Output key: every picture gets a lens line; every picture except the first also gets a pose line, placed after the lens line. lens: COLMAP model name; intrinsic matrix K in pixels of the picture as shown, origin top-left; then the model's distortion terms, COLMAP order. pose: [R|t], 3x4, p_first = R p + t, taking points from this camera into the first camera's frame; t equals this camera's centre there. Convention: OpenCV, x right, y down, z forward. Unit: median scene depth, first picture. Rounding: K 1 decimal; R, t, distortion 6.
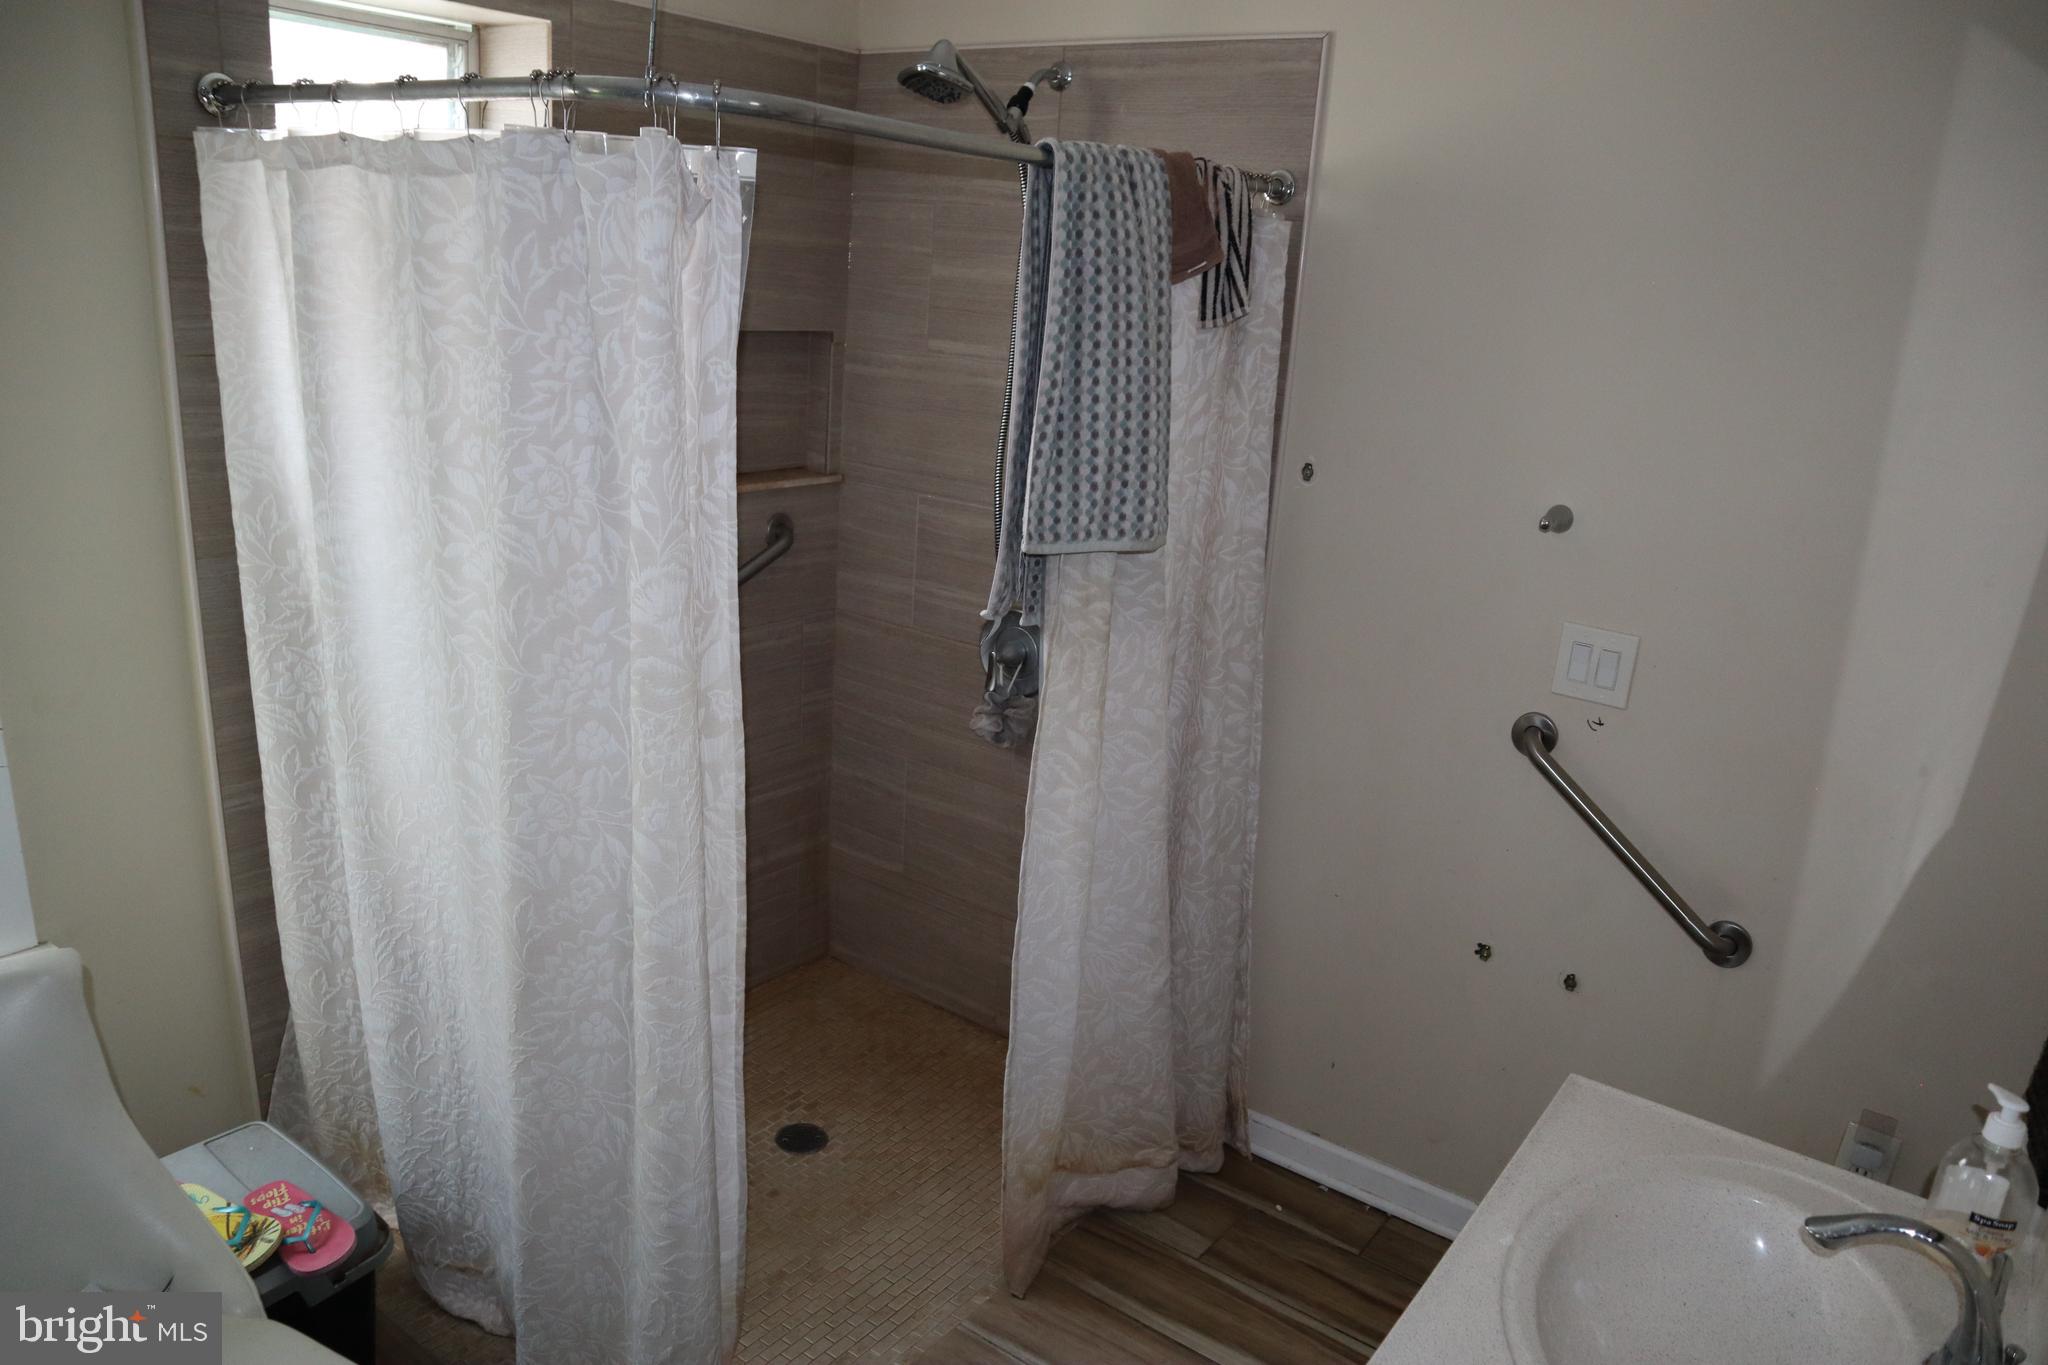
lens RADIAL K [[1429.2, 0, 1036.6], [0, 1429.2, 724.2], [0, 0, 1]] dist [-0.124519, 0.082859]
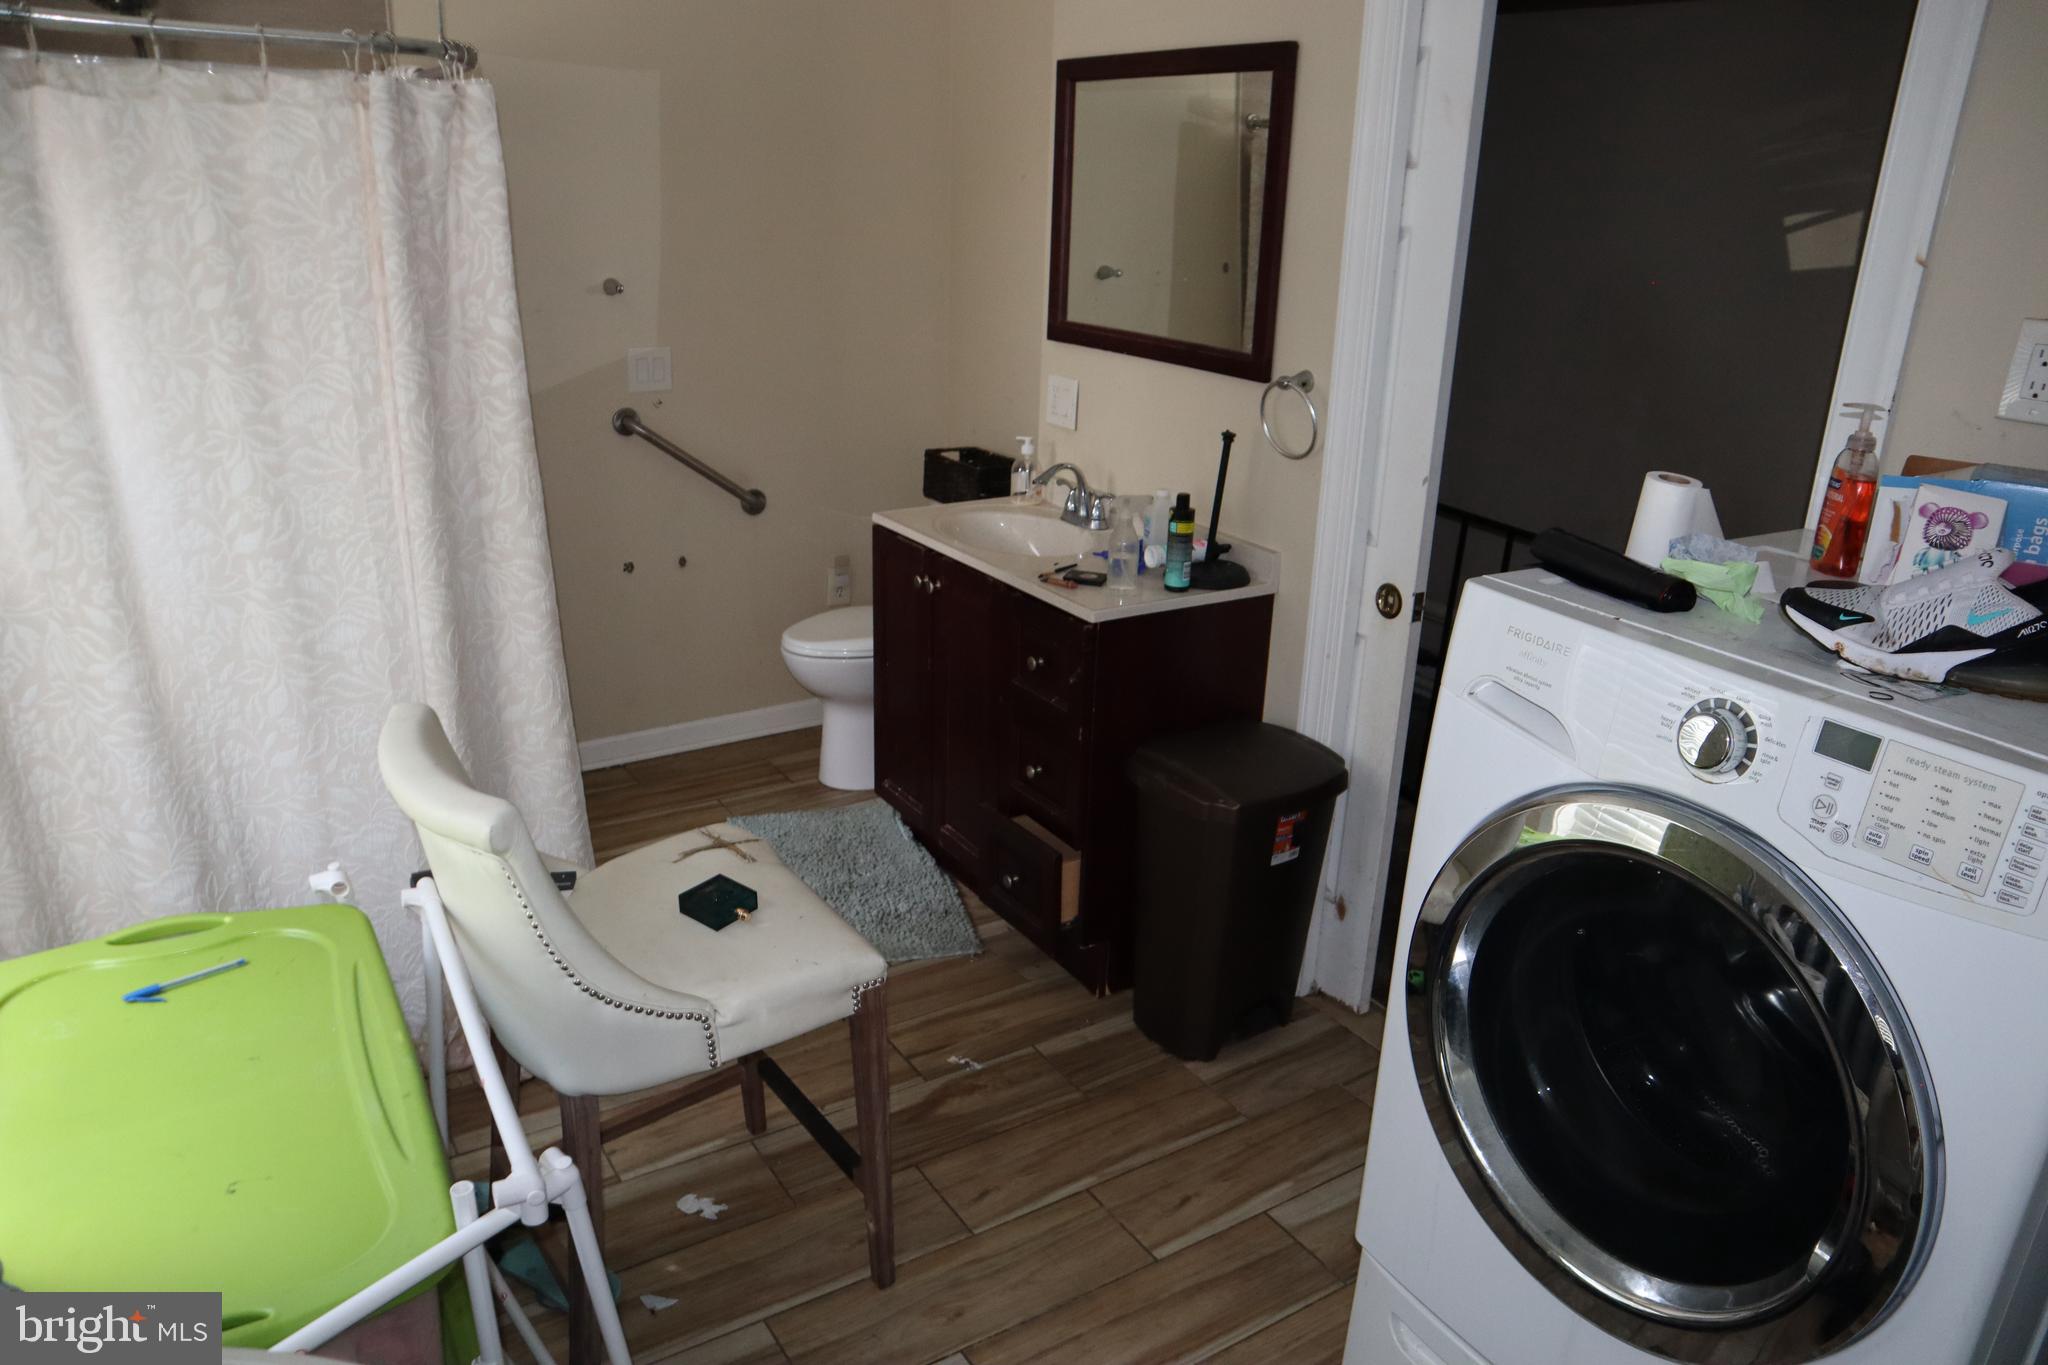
lens RADIAL K [[1429.2, 0, 1017.0], [0, 1429.2, 712.9], [0, 0, 1]] dist [-0.124519, 0.082859]
pose [[0.366047, -0.388932, 0.845424, -1.077857], [0.287524, 0.911293, 0.294745, -0.038687], [-0.885065, 0.135189, 0.445403, -0.086002]]
